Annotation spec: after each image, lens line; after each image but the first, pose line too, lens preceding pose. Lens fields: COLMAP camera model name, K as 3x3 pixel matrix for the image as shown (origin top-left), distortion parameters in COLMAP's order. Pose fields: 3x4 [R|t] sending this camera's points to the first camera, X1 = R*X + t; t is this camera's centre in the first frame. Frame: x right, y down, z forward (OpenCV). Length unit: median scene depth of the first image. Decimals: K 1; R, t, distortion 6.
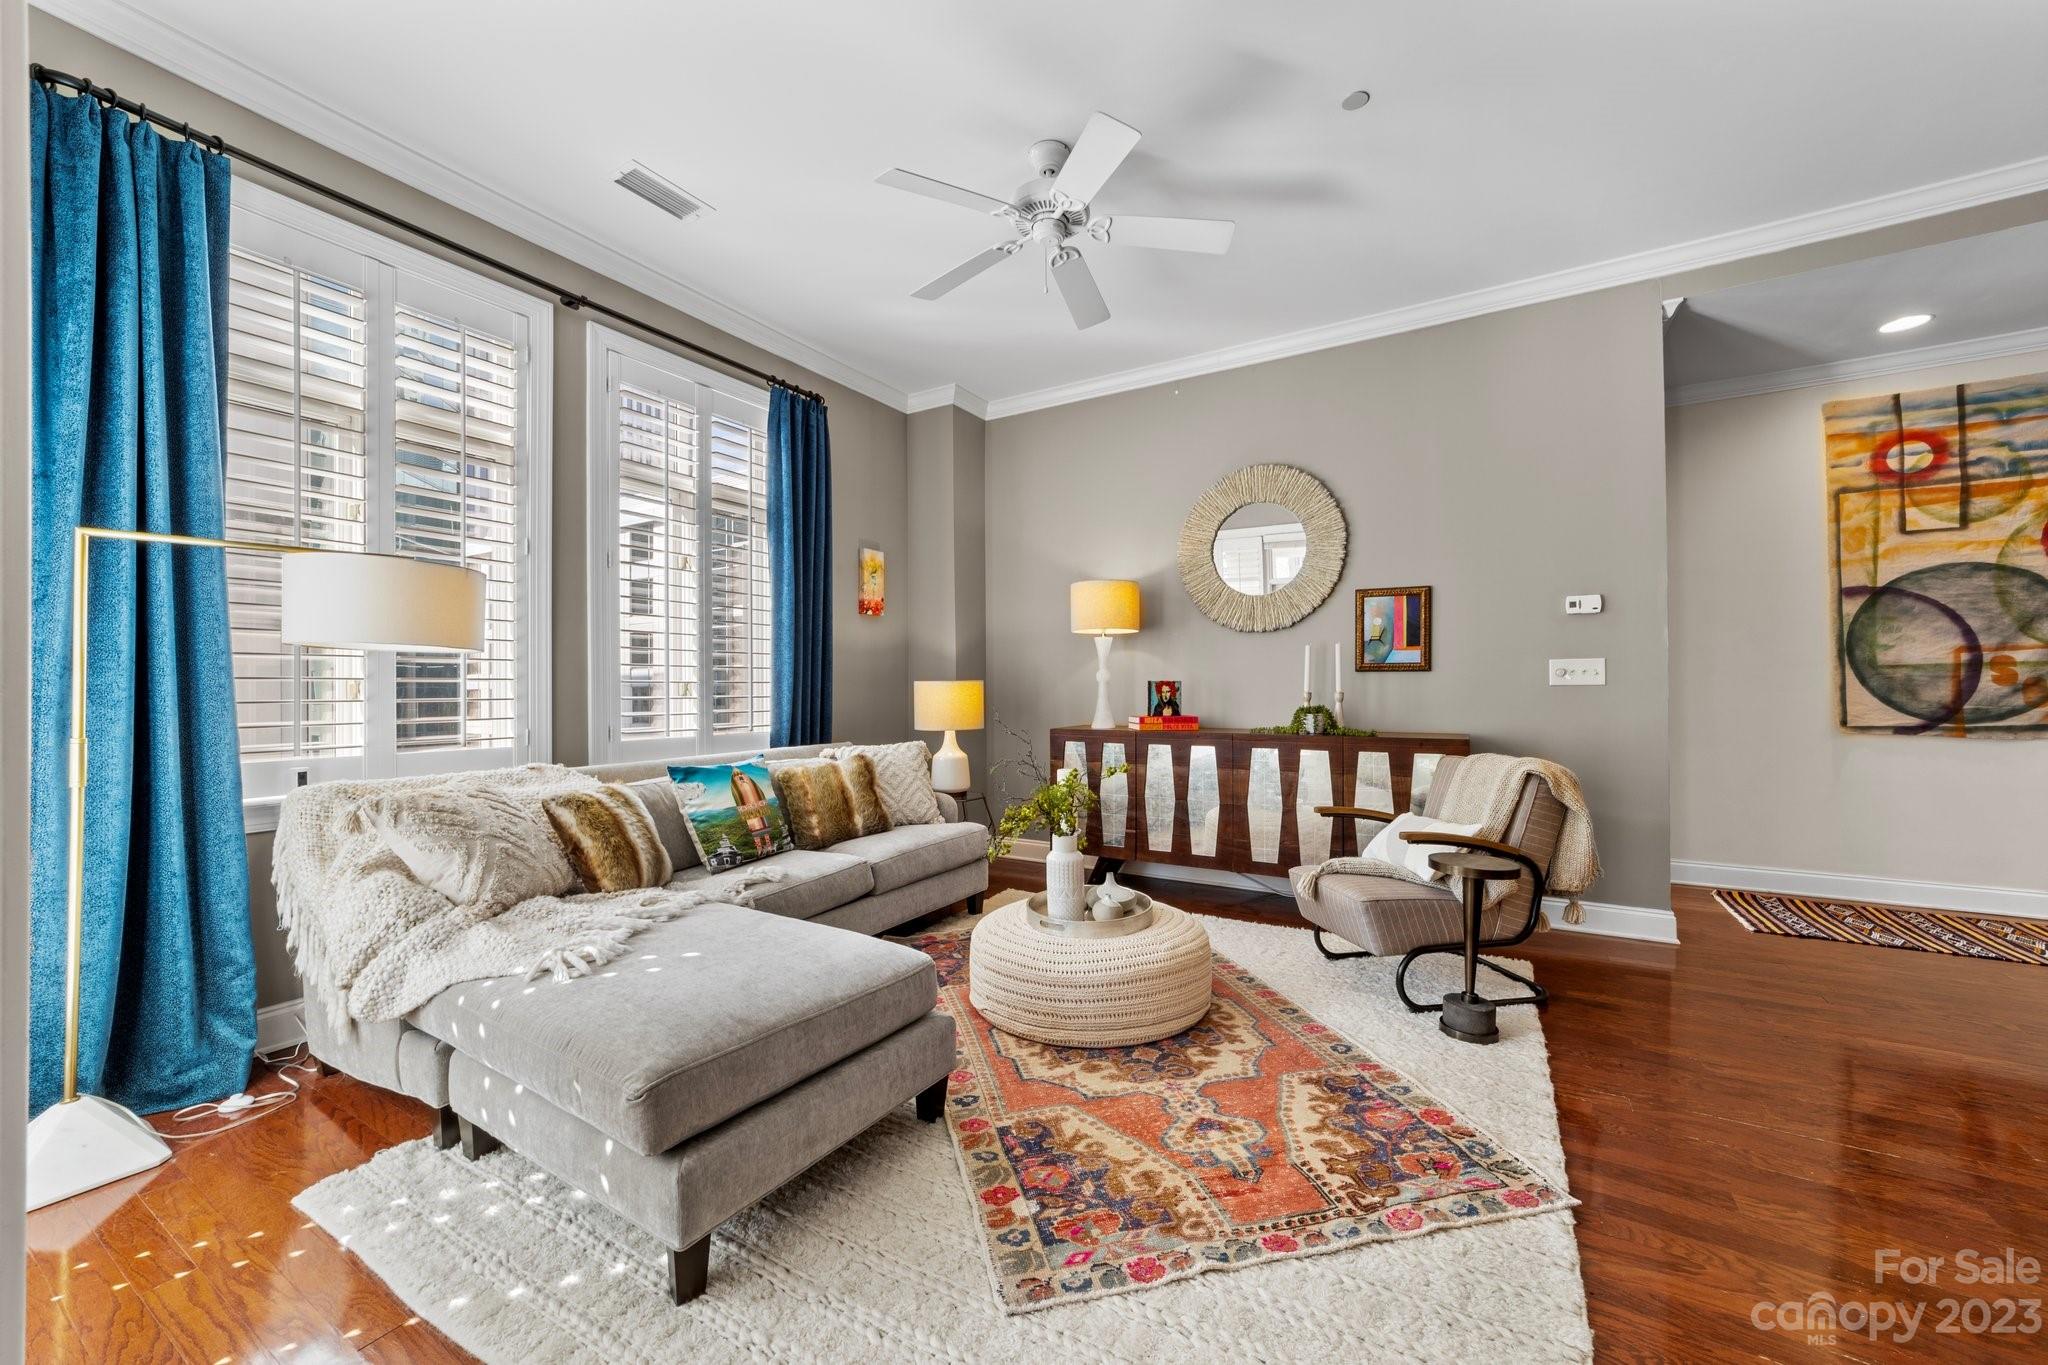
lens RADIAL K [[785.5, 0, 1024.0], [0, 785.5, 682.5], [0, 0, 1]] dist [-0.016904, 0.007520]
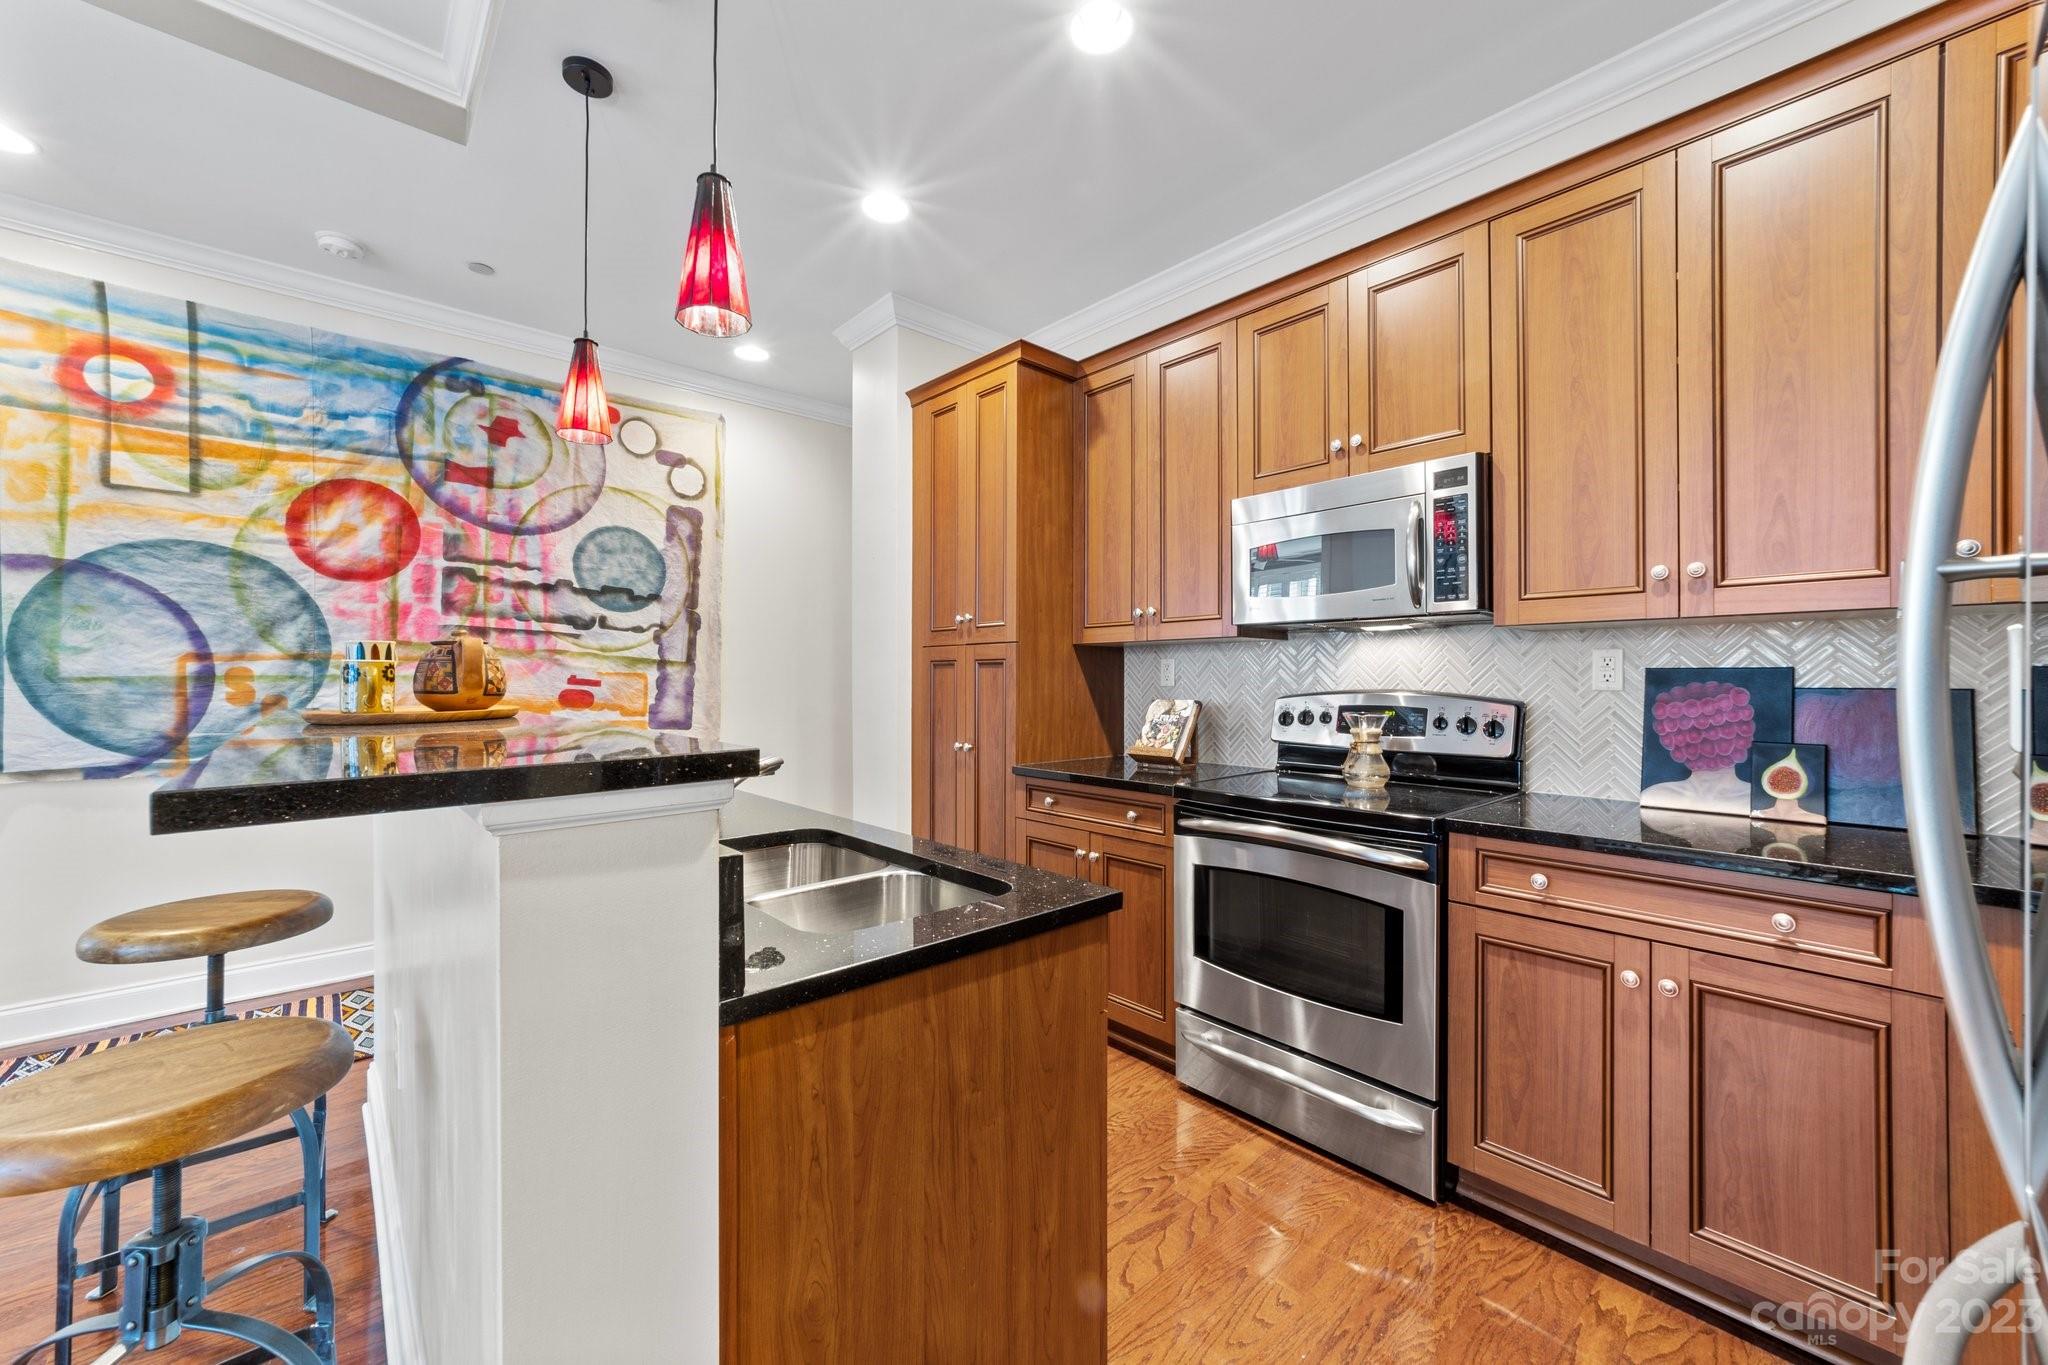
lens RADIAL K [[785.5, 0, 1024.0], [0, 785.5, 682.5], [0, 0, 1]] dist [-0.016904, 0.007520]
pose [[0.300536, 0.001942, 0.953768, 0.736243], [-0.010224, 0.999947, 0.001186, -0.027651], [-0.953716, -0.010108, 0.300540, 0.015468]]
